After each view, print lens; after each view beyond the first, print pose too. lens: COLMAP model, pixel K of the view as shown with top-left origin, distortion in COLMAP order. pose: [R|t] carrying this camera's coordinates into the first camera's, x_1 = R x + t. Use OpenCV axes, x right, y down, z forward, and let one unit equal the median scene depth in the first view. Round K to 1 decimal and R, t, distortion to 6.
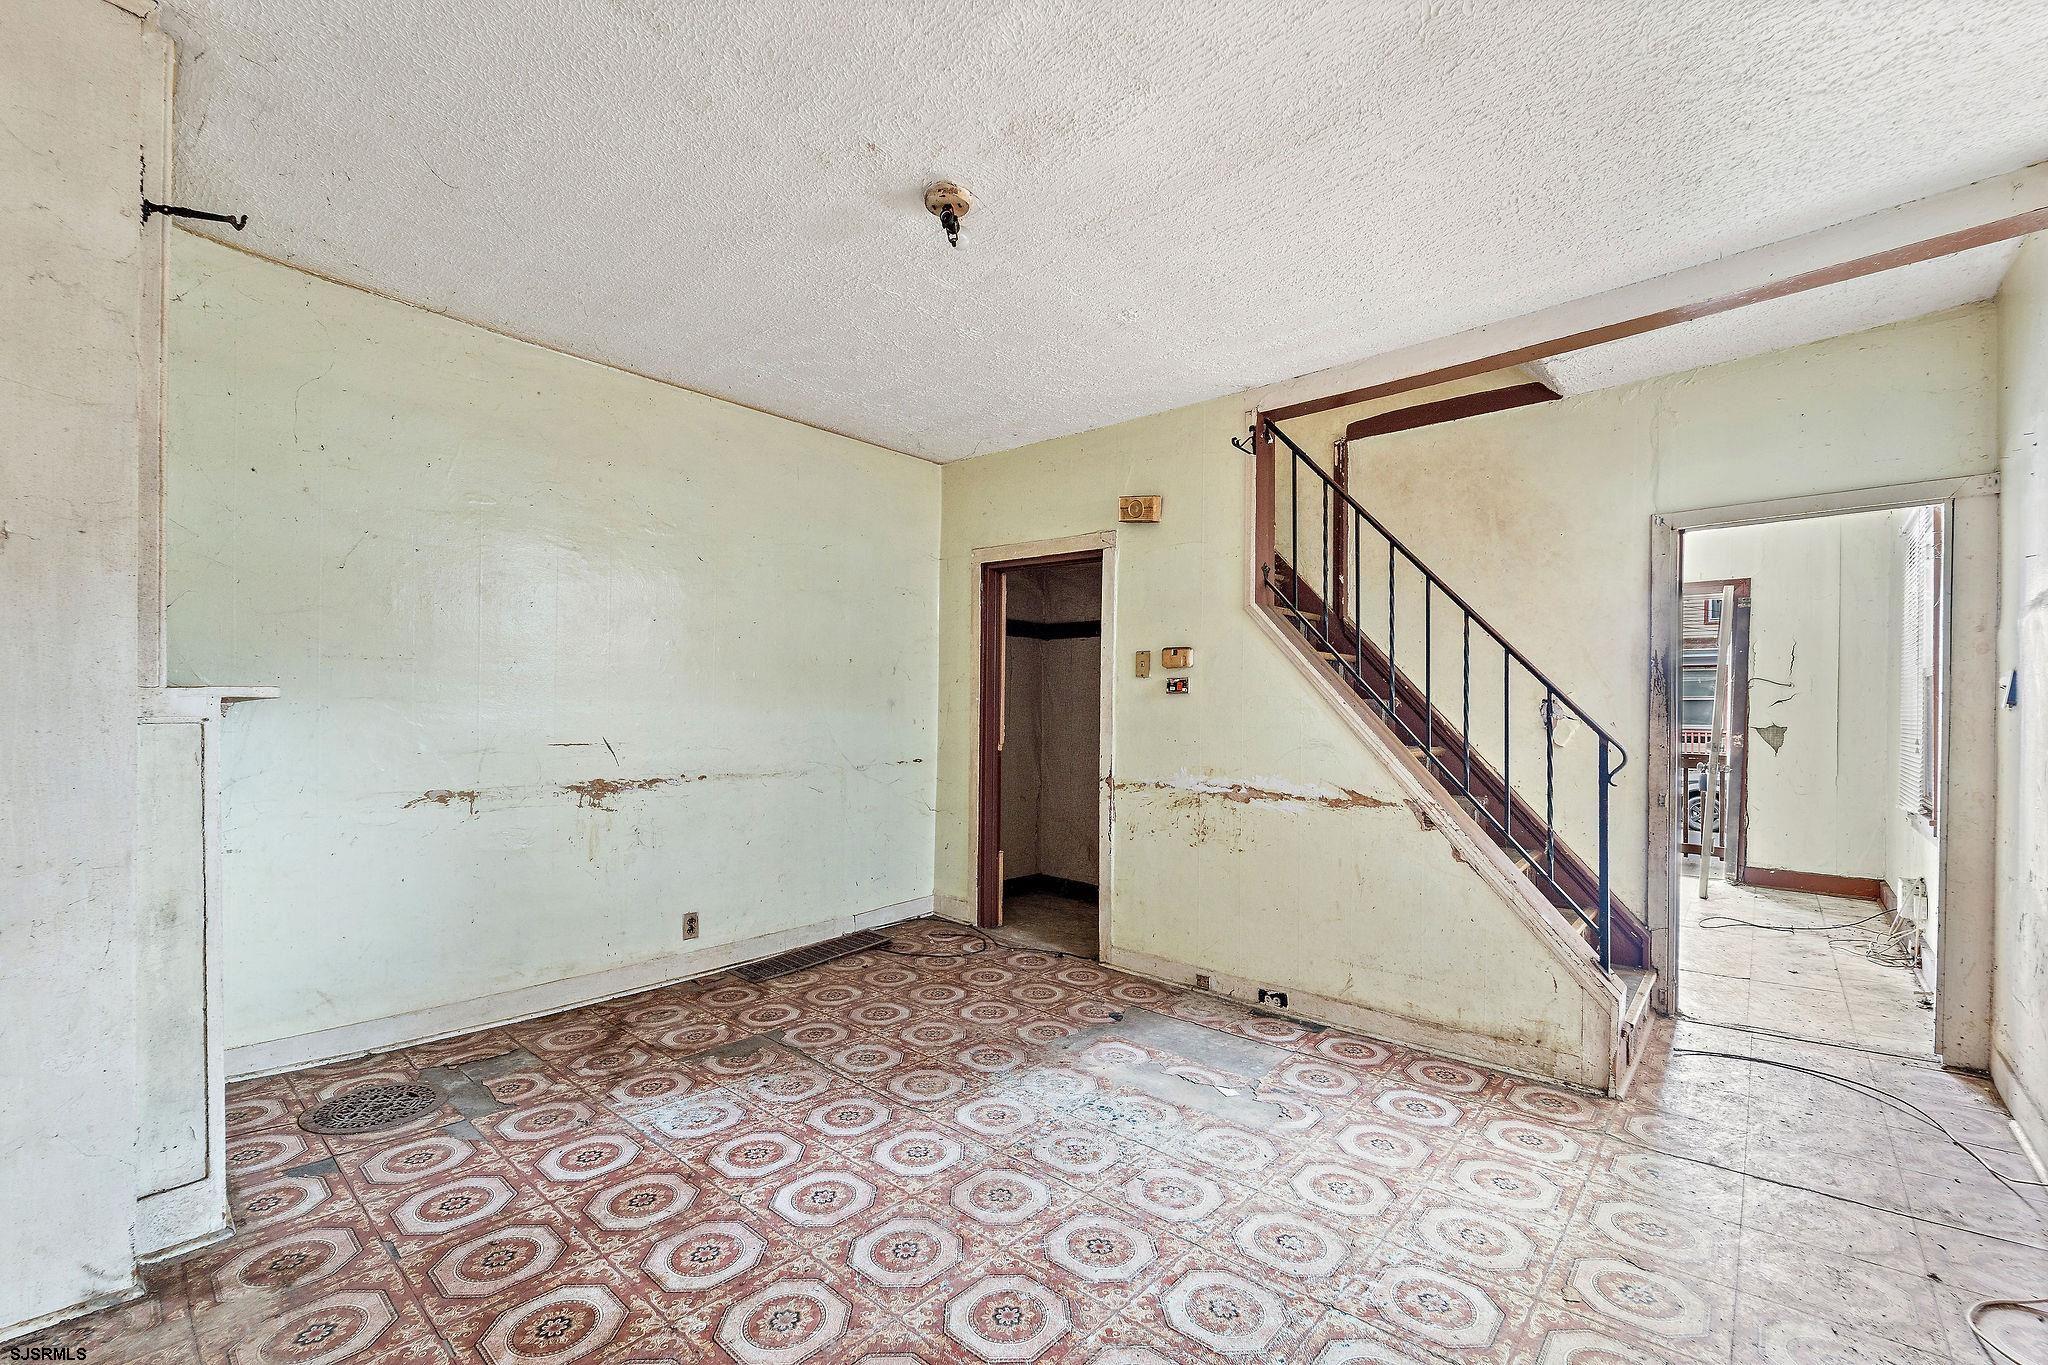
lens RADIAL K [[841.9, 0, 1027.0], [0, 841.9, 717.7], [0, 0, 1]] dist [0.004727, -0.002448]
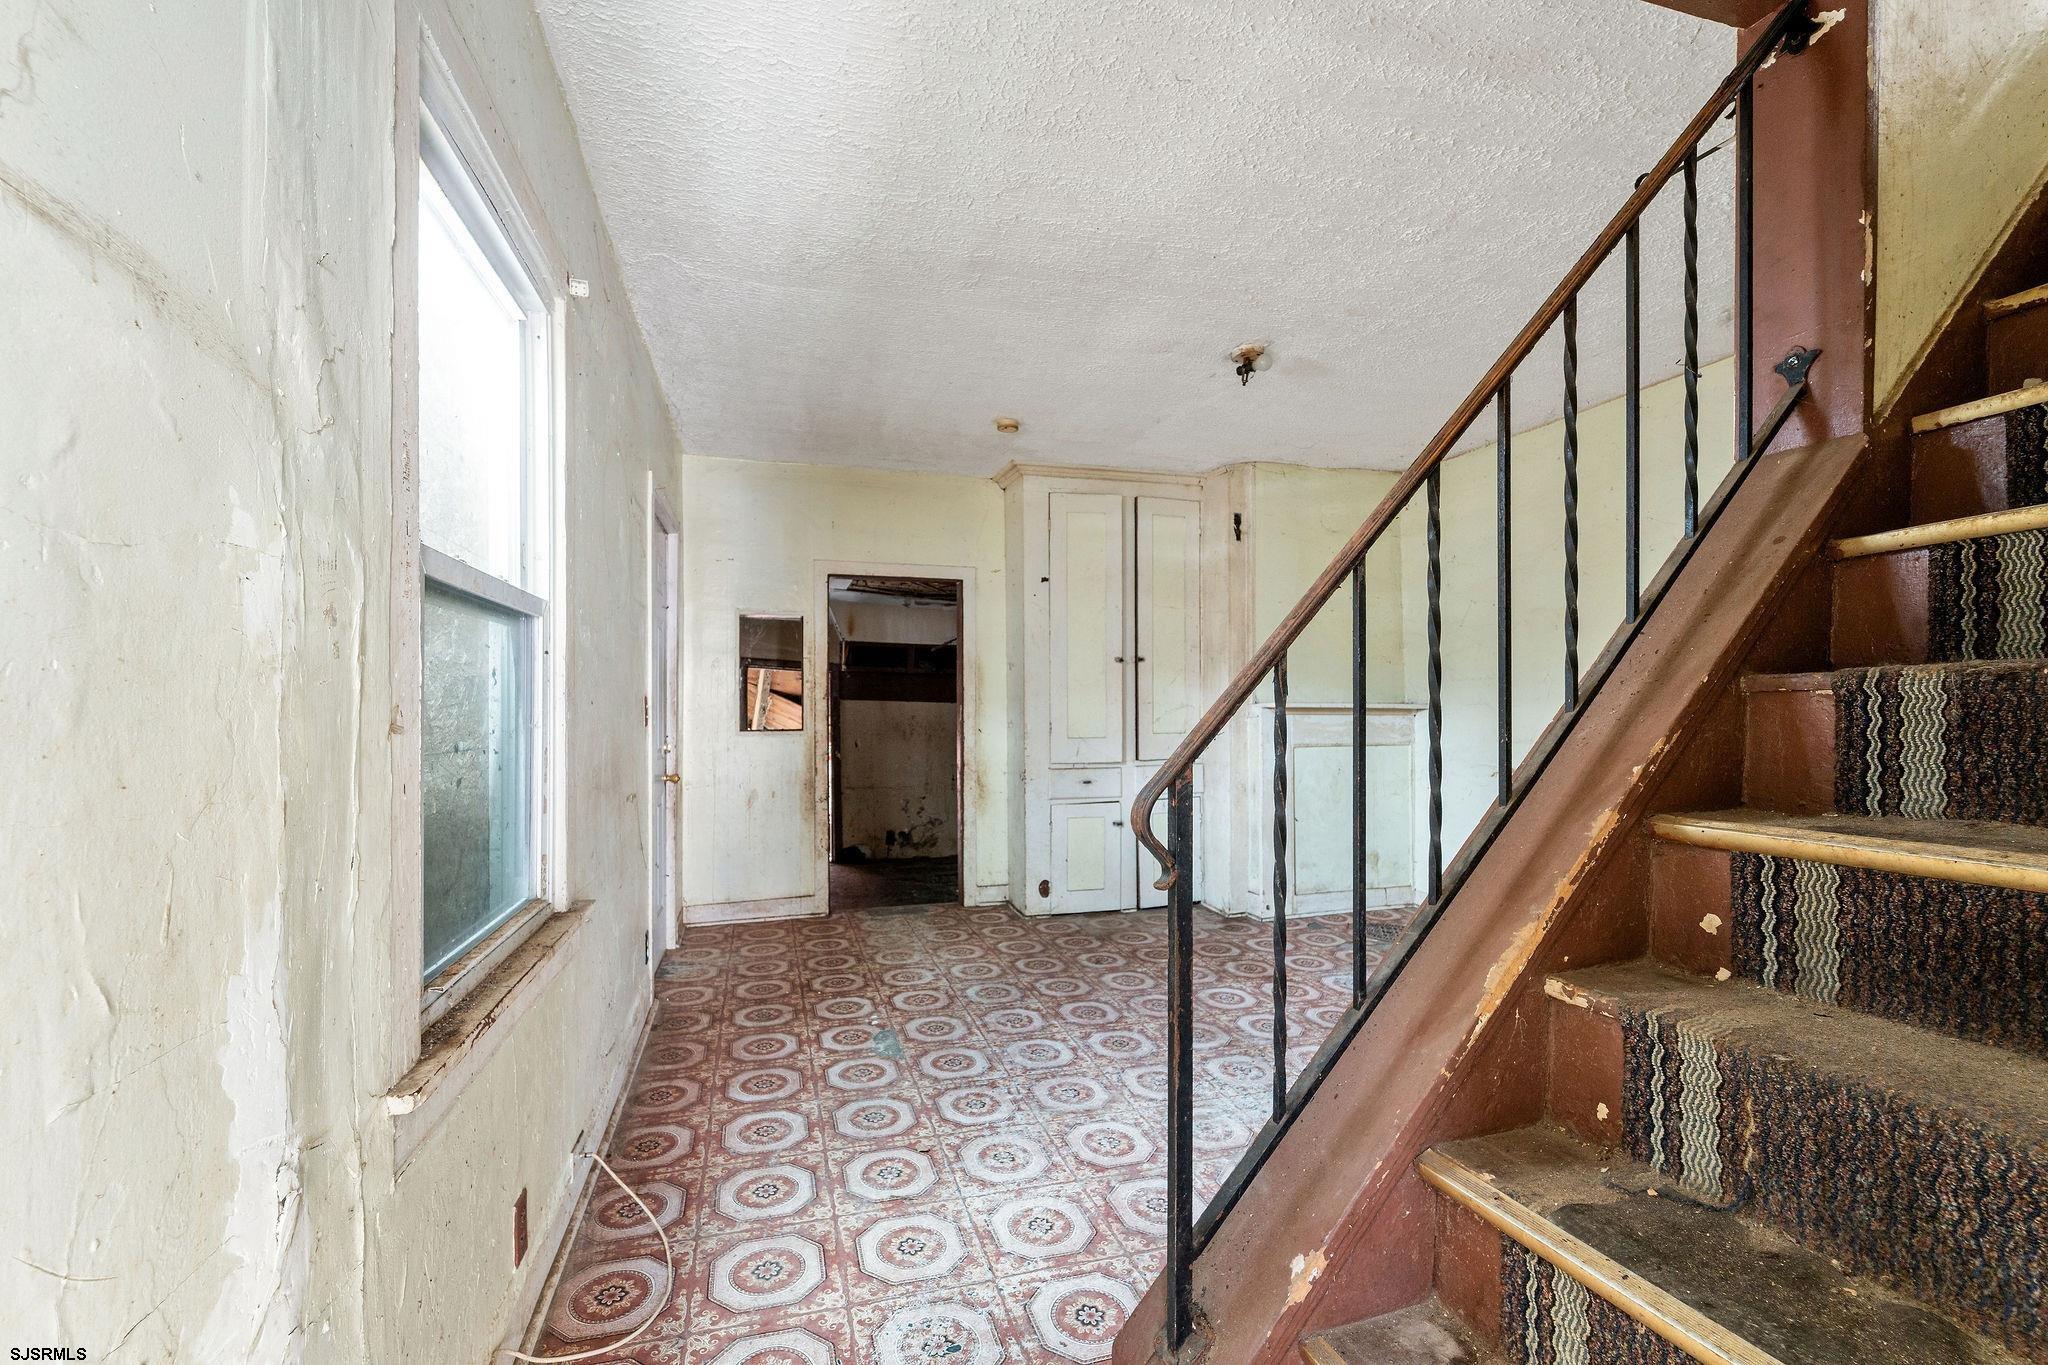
lens RADIAL K [[841.9, 0, 1027.2], [0, 841.9, 702.1], [0, 0, 1]] dist [0.004727, -0.002448]
pose [[-0.512942, -0.014453, -0.858302, 1.071072], [-0.005897, 0.999894, -0.013313, -0.002253], [0.858403, -0.001768, -0.512973, 1.142191]]
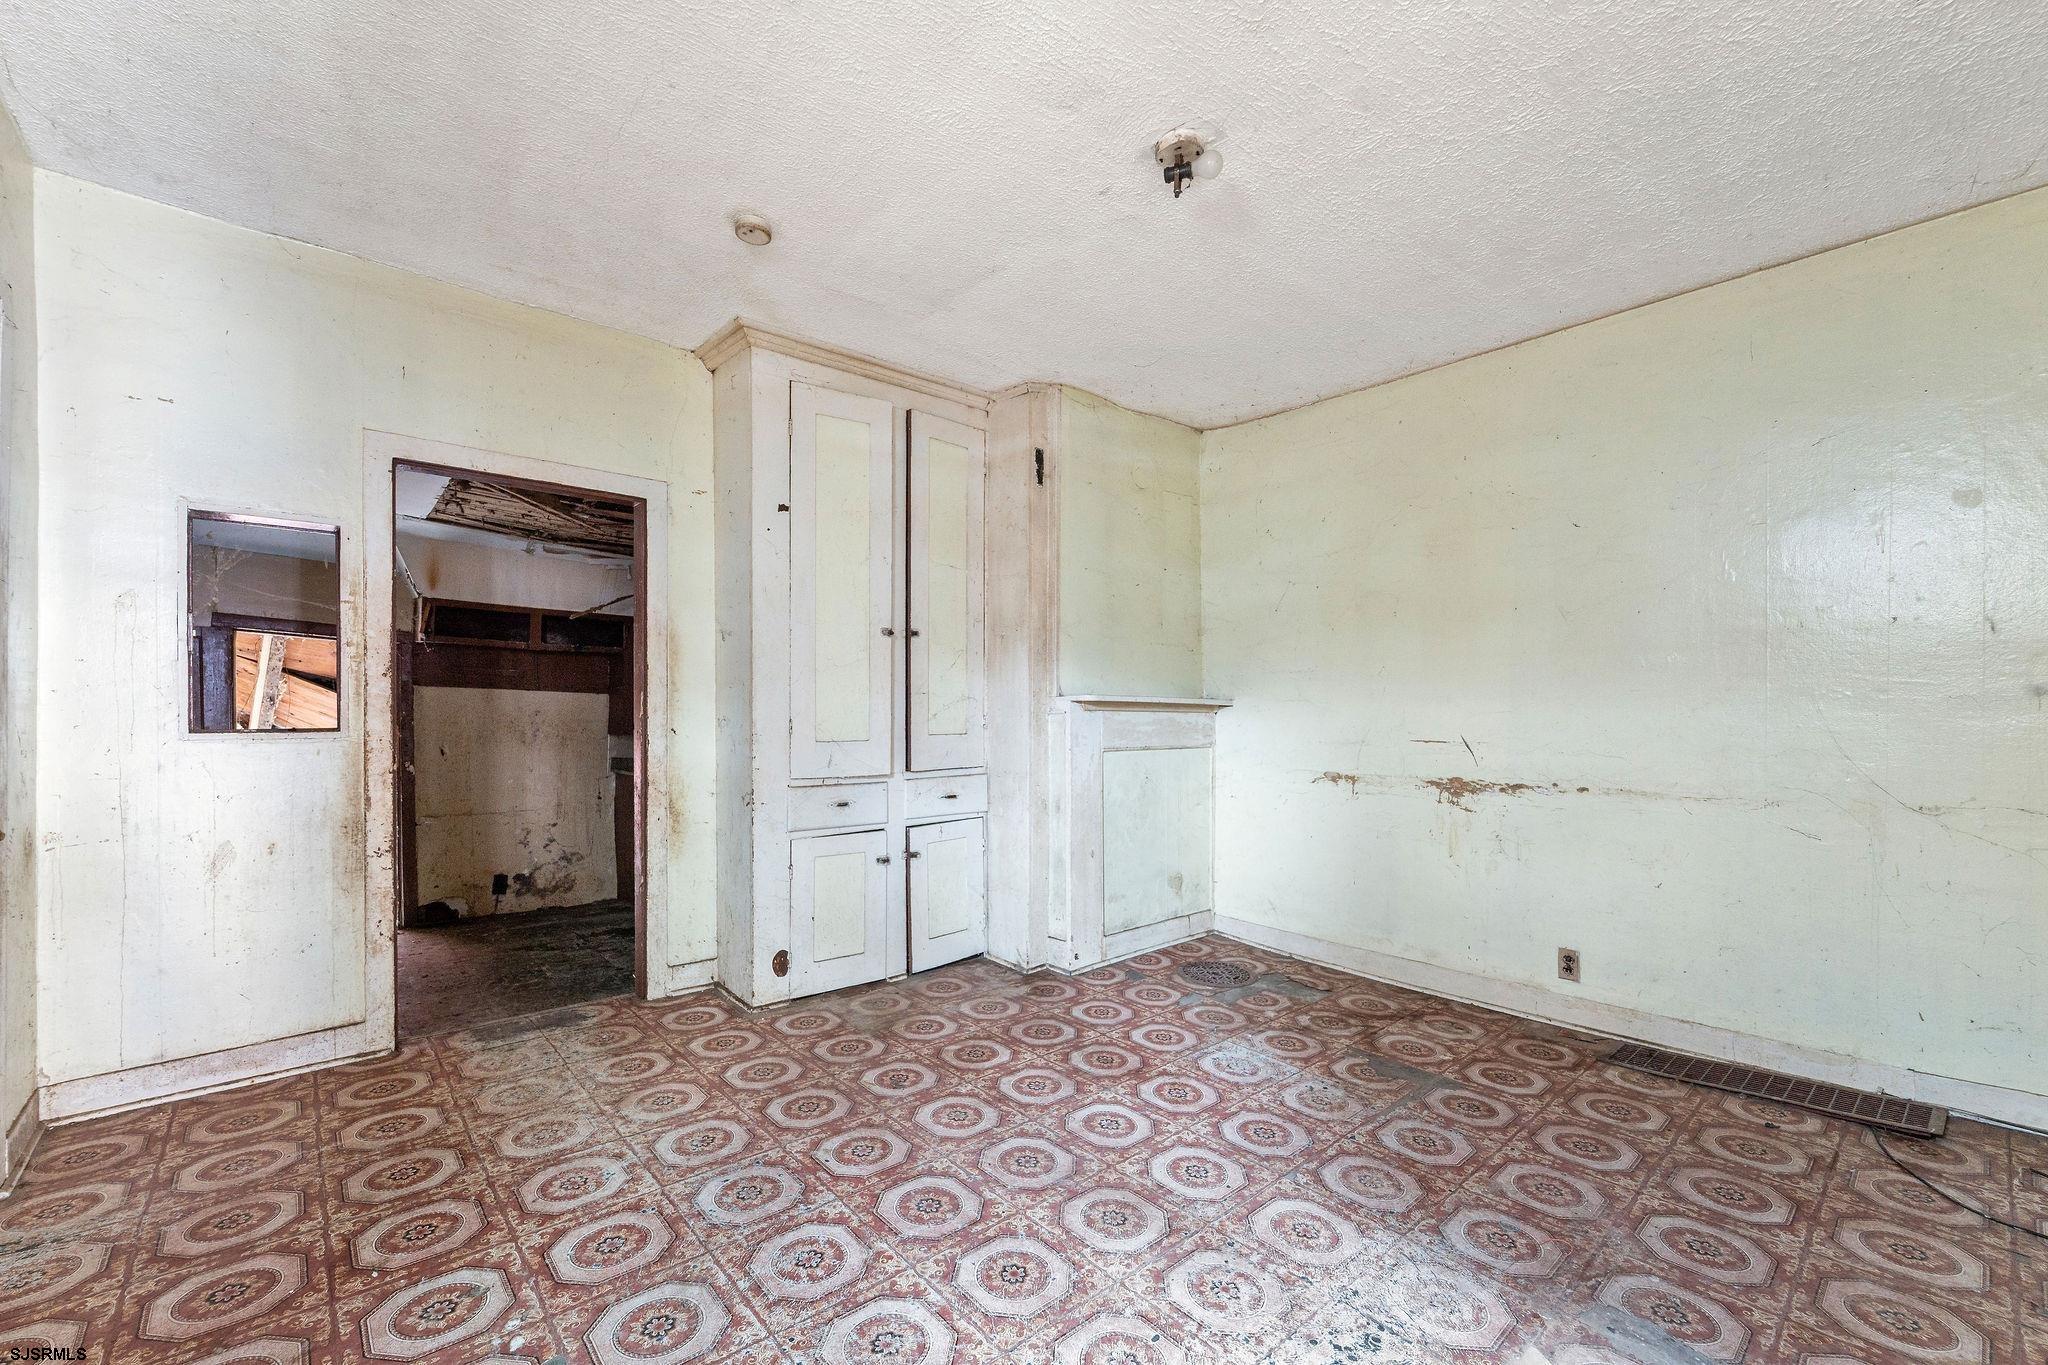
lens RADIAL K [[841.9, 0, 1020.9], [0, 841.9, 718.3], [0, 0, 1]] dist [0.004727, -0.002448]
pose [[-0.127905, 0.000119, -0.991786, 0.686375], [-0.012322, 0.999923, 0.001709, 0.009269], [0.991710, 0.012440, -0.127894, 0.763020]]
